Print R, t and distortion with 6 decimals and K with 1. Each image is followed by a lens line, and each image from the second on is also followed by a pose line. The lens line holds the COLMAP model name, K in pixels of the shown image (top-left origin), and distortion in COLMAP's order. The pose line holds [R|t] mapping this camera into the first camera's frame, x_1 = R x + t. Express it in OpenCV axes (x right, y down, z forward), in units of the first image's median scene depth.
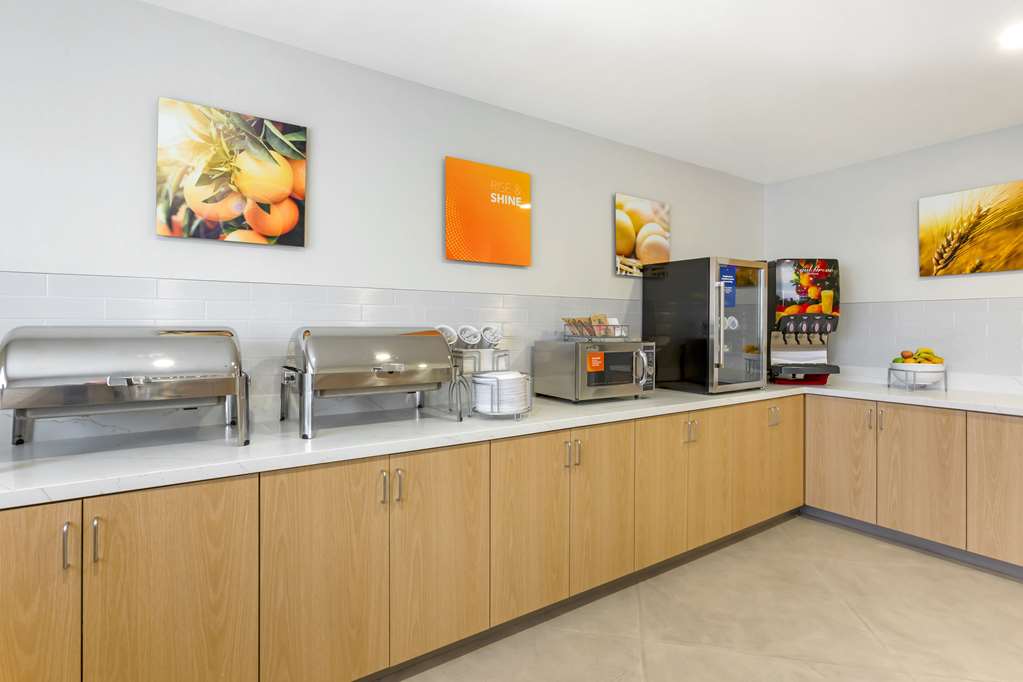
lens RADIAL K [[501.6, 0, 510.0], [0, 501.6, 319.9], [0, 0, 1]] dist [-0.001528, -0.000190]
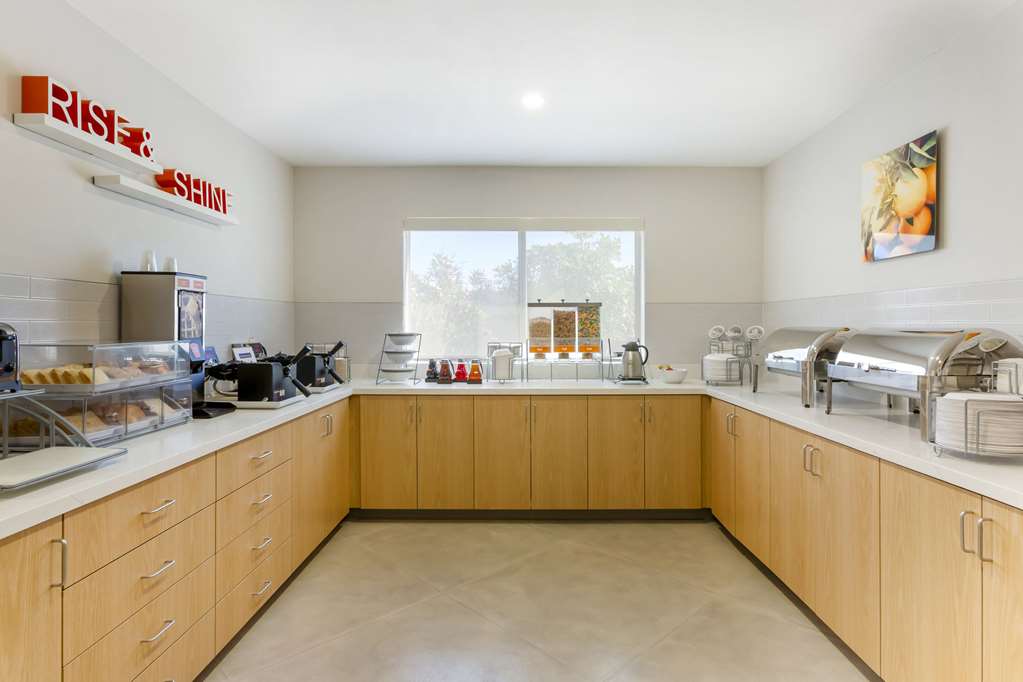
lens RADIAL K [[591.8, 0, 511.5], [0, 591.8, 341.0], [0, 0, 1]] dist [0.000327, 0.000169]
pose [[-0.574756, 0.015735, -0.818173, 1.153930], [0.004905, 0.999863, 0.015783, 0.019703], [0.818310, 0.005058, -0.574755, 1.066024]]
